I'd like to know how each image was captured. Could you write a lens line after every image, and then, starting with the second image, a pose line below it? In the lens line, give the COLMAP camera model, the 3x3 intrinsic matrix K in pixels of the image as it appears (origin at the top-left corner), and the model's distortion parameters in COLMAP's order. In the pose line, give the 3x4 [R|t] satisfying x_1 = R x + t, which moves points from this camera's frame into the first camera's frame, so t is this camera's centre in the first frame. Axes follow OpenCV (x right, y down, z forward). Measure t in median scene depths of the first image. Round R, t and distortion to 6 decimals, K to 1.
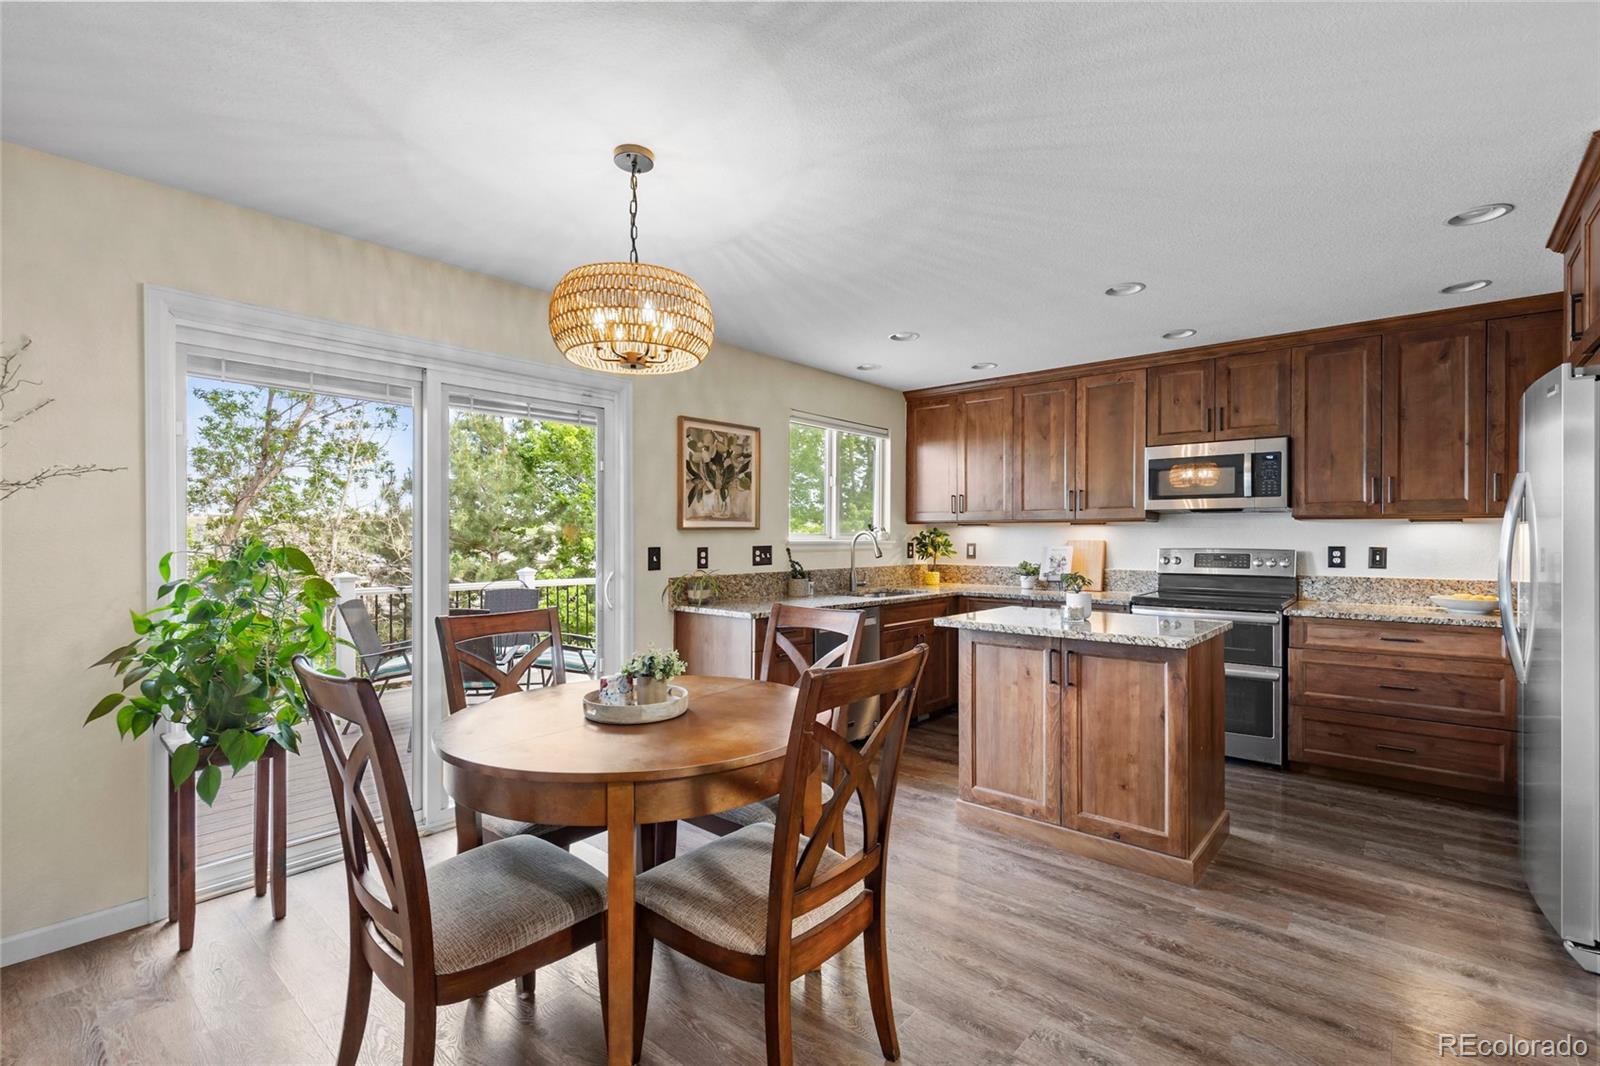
lens RADIAL K [[715.0, 0, 799.9], [0, 715.0, 542.4], [0, 0, 1]] dist [-0.000506, -0.000204]
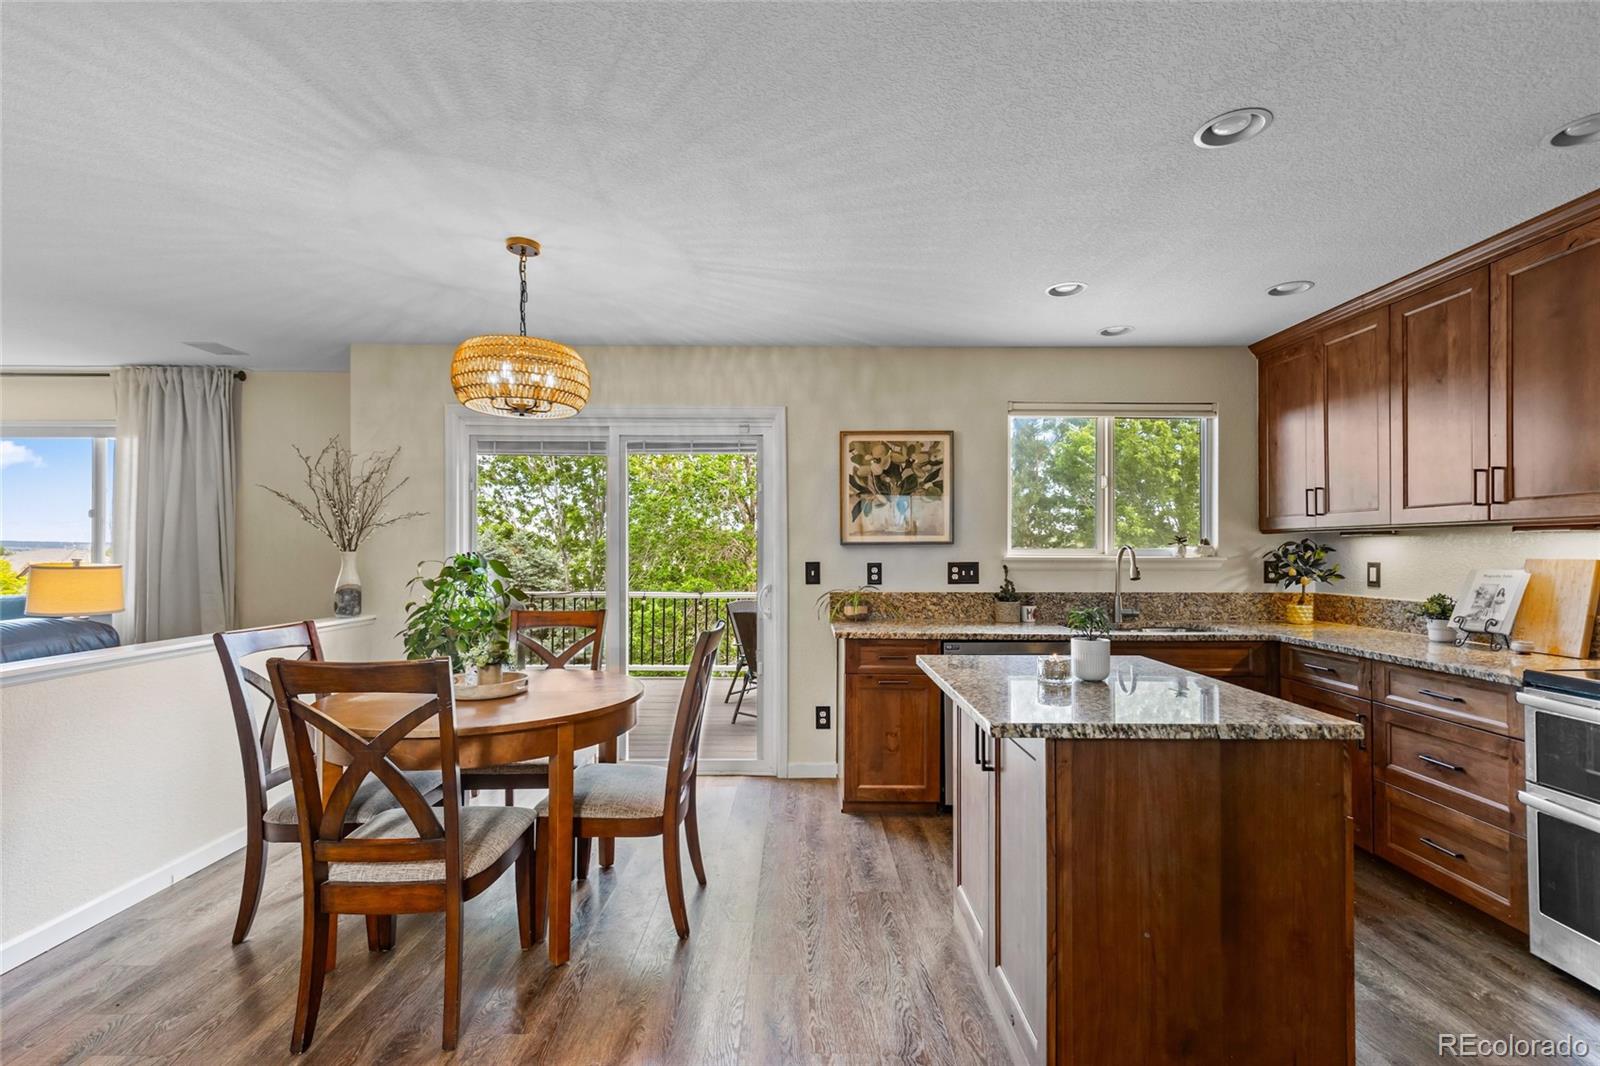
lens RADIAL K [[715.0, 0, 799.9], [0, 715.0, 542.4], [0, 0, 1]] dist [-0.000506, -0.000204]
pose [[0.658118, -0.009135, -0.752859, 0.508590], [-0.006576, 0.999819, -0.017880, -0.002623], [0.752886, 0.016718, 0.657939, 0.275600]]
